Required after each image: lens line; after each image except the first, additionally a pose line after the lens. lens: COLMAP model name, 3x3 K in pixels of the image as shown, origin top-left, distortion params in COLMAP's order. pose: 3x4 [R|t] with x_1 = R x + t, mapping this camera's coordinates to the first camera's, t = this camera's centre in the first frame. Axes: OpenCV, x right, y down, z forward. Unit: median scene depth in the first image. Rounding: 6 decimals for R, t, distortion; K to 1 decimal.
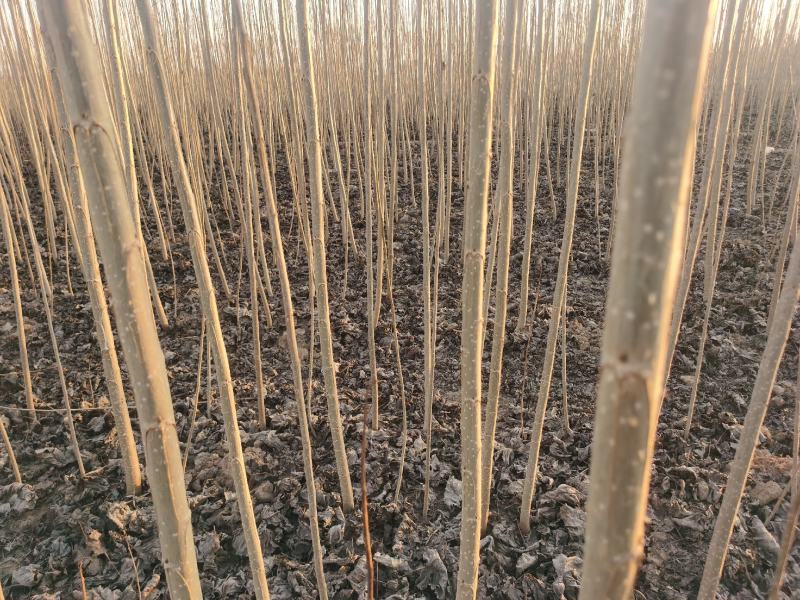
lens RADIAL K [[614.8, 0, 398.4], [0, 614.8, 296.9], [0, 0, 1]] dist [0.058541, -0.080301]
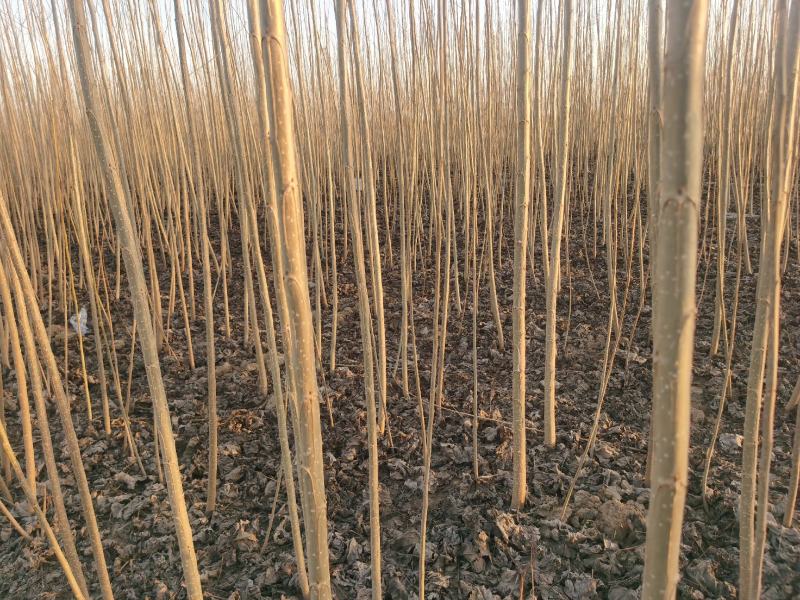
lens RADIAL K [[614.8, 0, 398.6], [0, 614.8, 296.5], [0, 0, 1]] dist [0.058541, -0.080301]
pose [[0.826587, 0.137905, -0.545652, -0.061989], [-0.167428, 0.985874, -0.004465, -0.004330], [0.537328, 0.095048, 0.838000, -0.034962]]
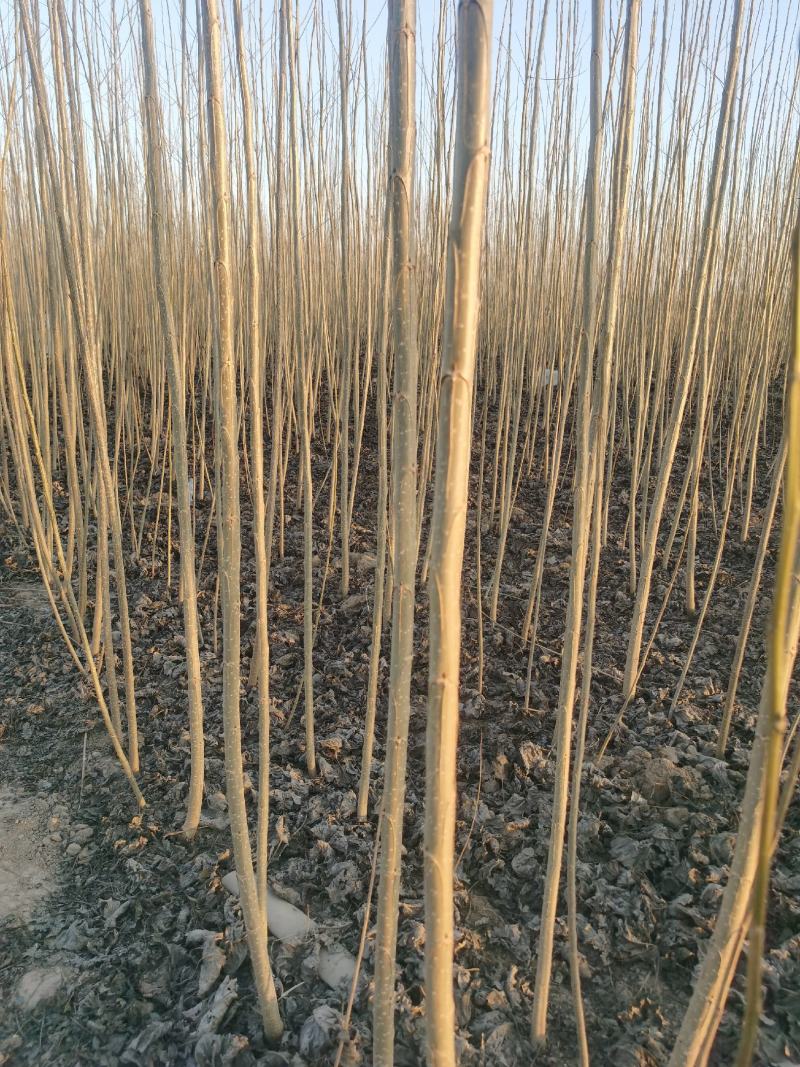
lens RADIAL K [[820.0, 0, 401.1], [0, 820.0, 529.0], [0, 0, 1]] dist [0.058541, -0.080301]
pose [[0.634394, 0.254444, -0.729933, 0.262786], [-0.306943, 0.949558, 0.064234, -0.014542], [0.709458, 0.183299, 0.680493, -0.104315]]
